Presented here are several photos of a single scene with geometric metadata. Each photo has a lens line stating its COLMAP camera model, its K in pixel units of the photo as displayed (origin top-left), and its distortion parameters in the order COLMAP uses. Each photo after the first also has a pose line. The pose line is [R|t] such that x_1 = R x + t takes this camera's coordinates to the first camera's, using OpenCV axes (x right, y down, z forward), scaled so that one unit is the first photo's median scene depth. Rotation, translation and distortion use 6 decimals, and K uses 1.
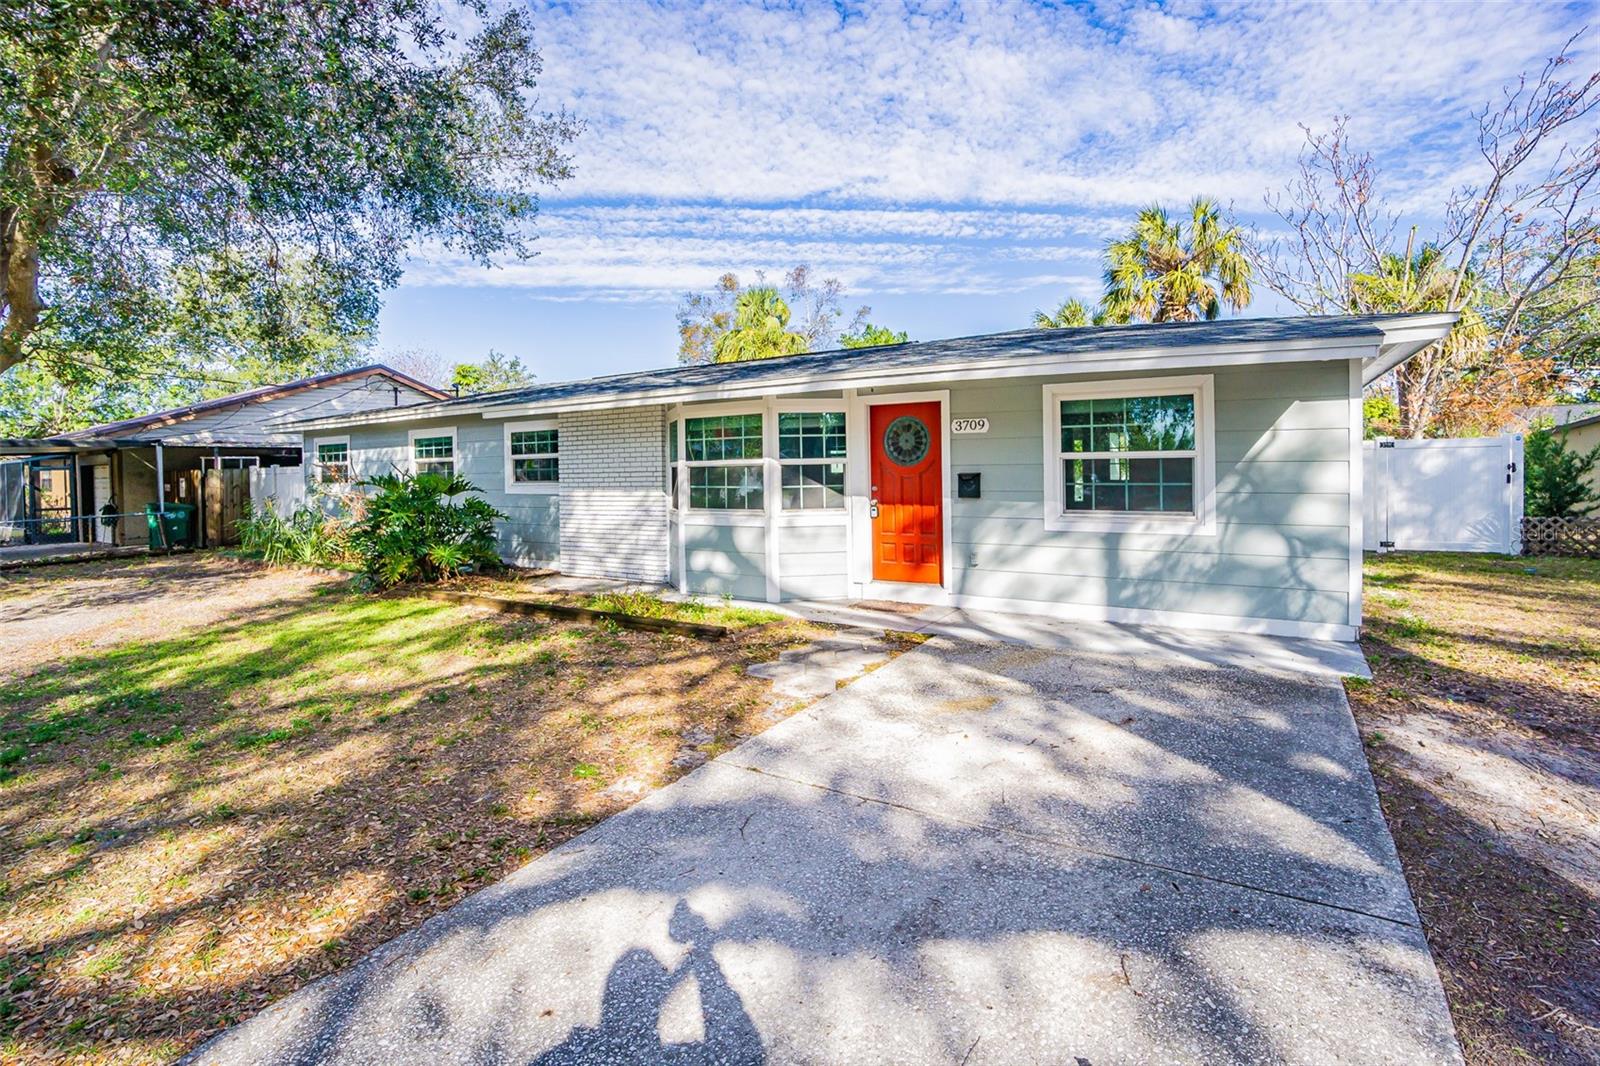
lens RADIAL K [[702.3, 0, 811.8], [0, 702.3, 541.7], [0, 0, 1]] dist [-0.044598, 0.012917]
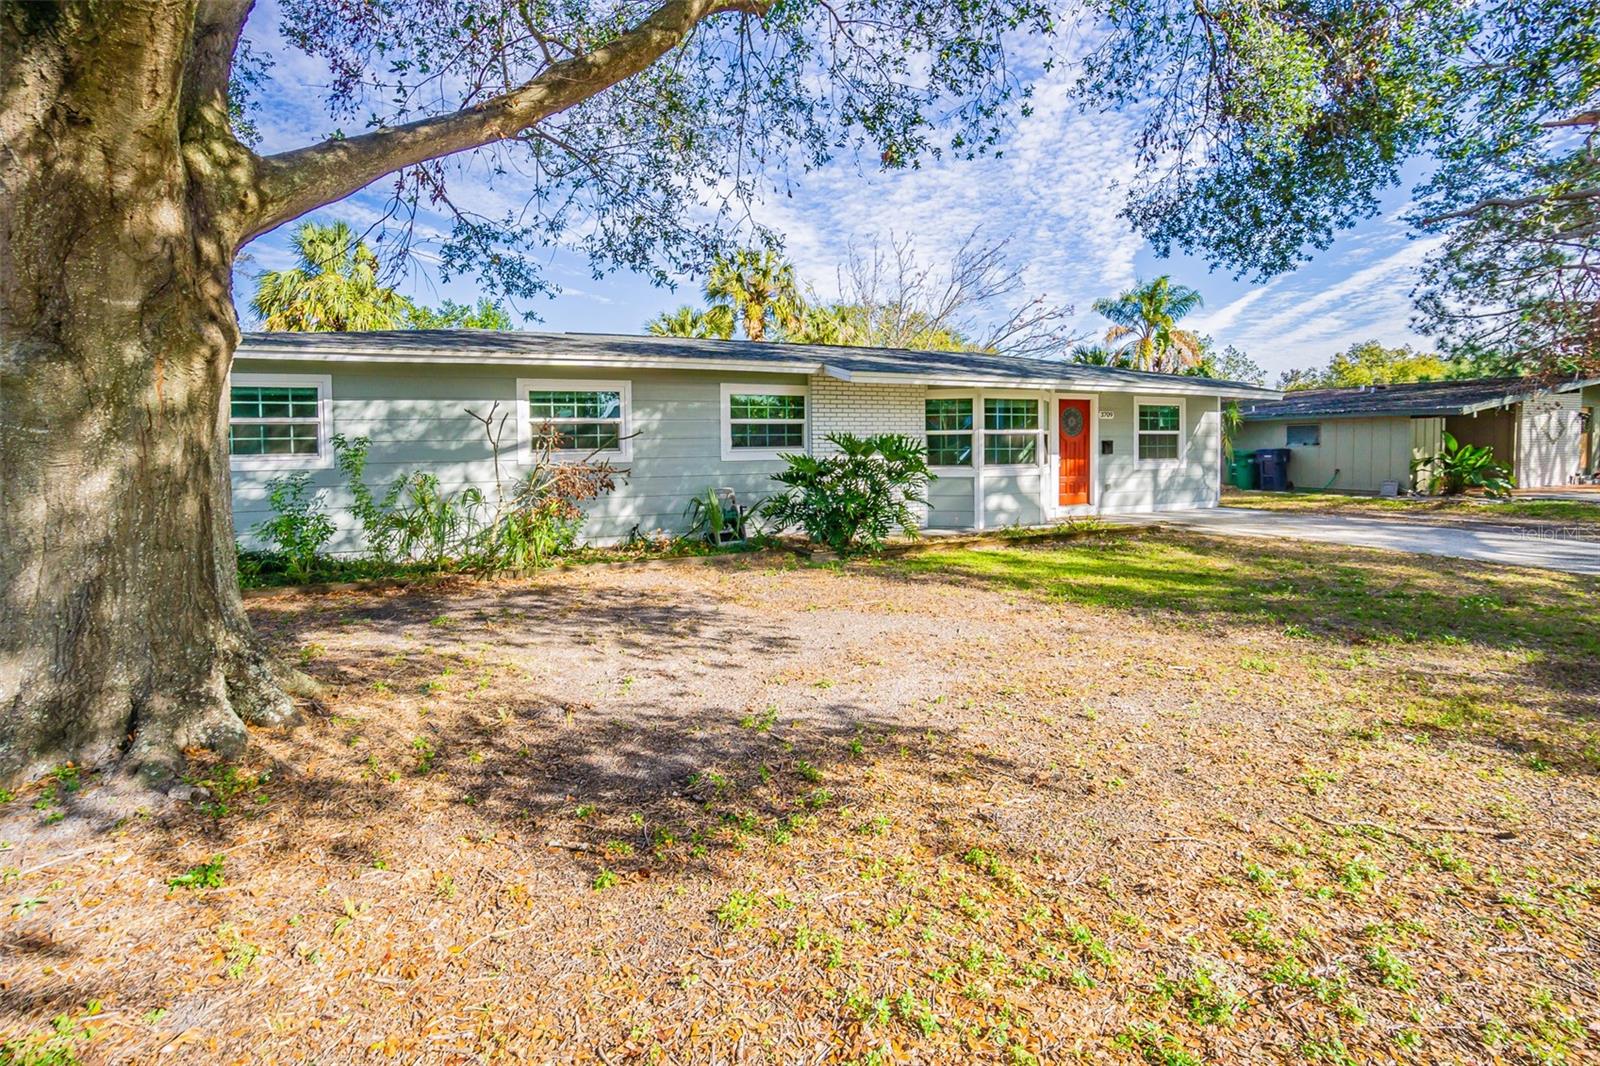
lens RADIAL K [[702.3, 0, 792.0], [0, 702.3, 534.1], [0, 0, 1]] dist [-0.044598, 0.012917]
pose [[0.583742, -0.092207, 0.806686, -1.609977], [0.089171, 0.994801, 0.049183, -0.014506], [-0.807028, 0.043223, 0.588930, 0.546974]]
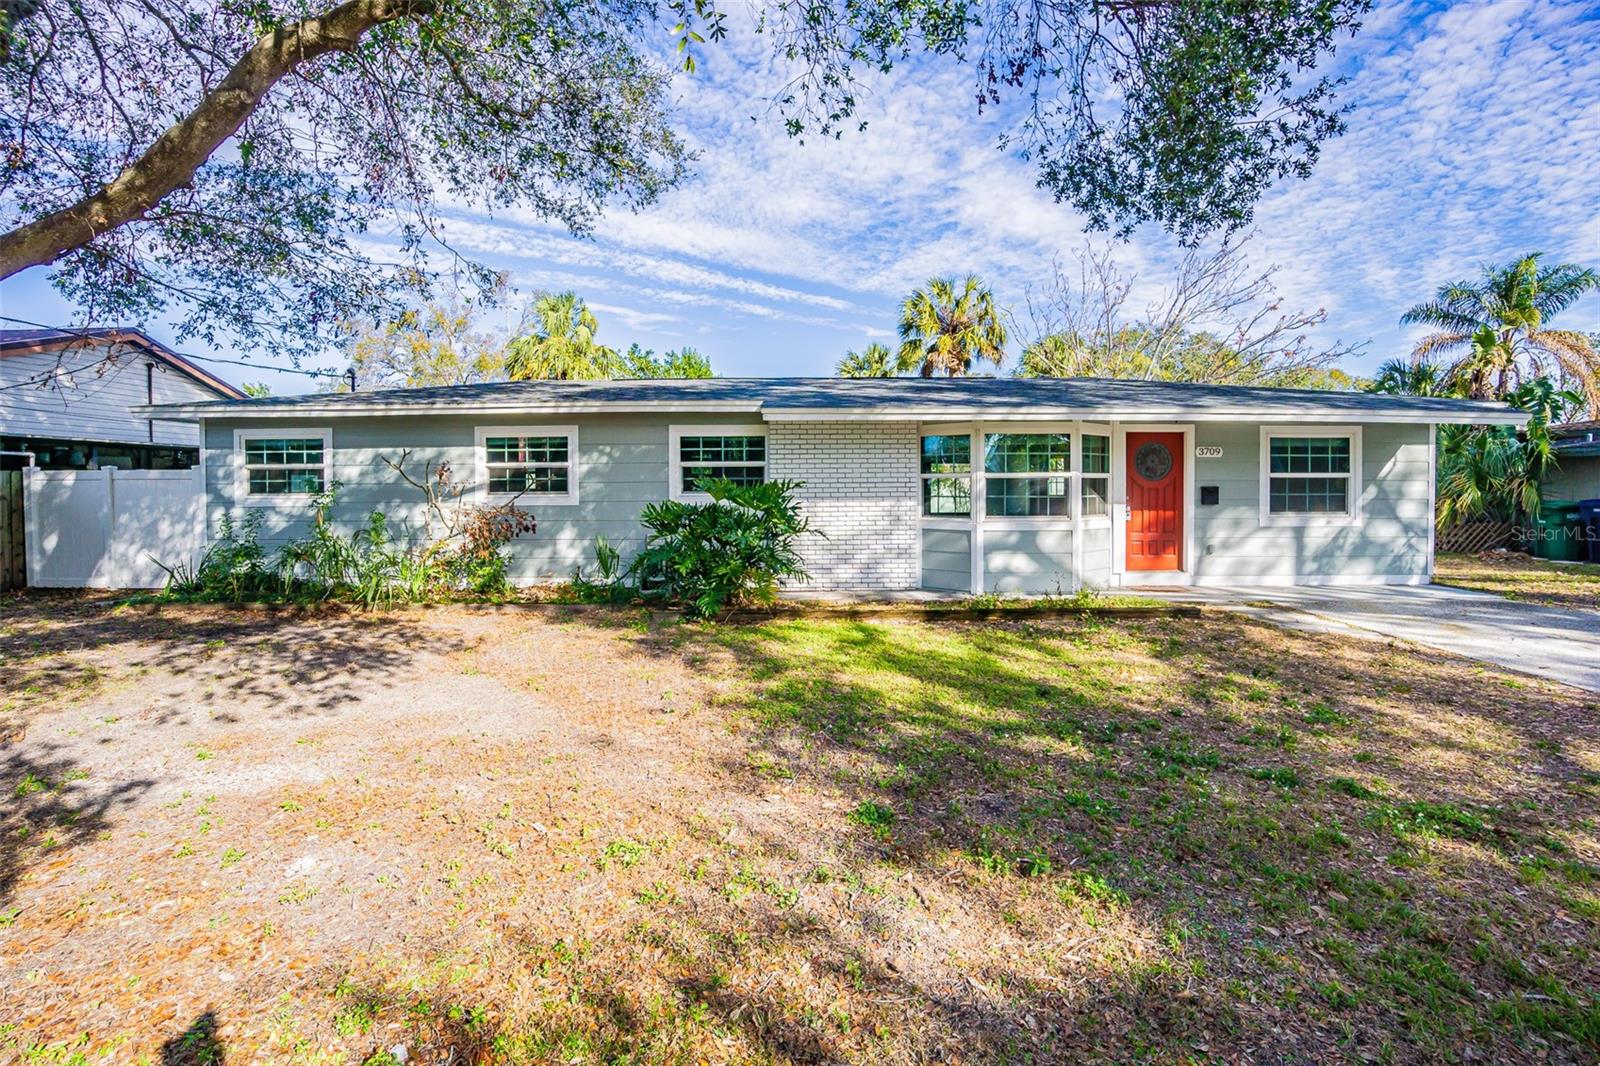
lens RADIAL K [[702.3, 0, 797.6], [0, 702.3, 544.0], [0, 0, 1]] dist [-0.044598, 0.012917]
pose [[0.863748, -0.029874, 0.503037, -1.058573], [0.043639, 0.998925, -0.015609, 0.002013], [-0.502030, 0.035435, 0.864124, 0.213238]]
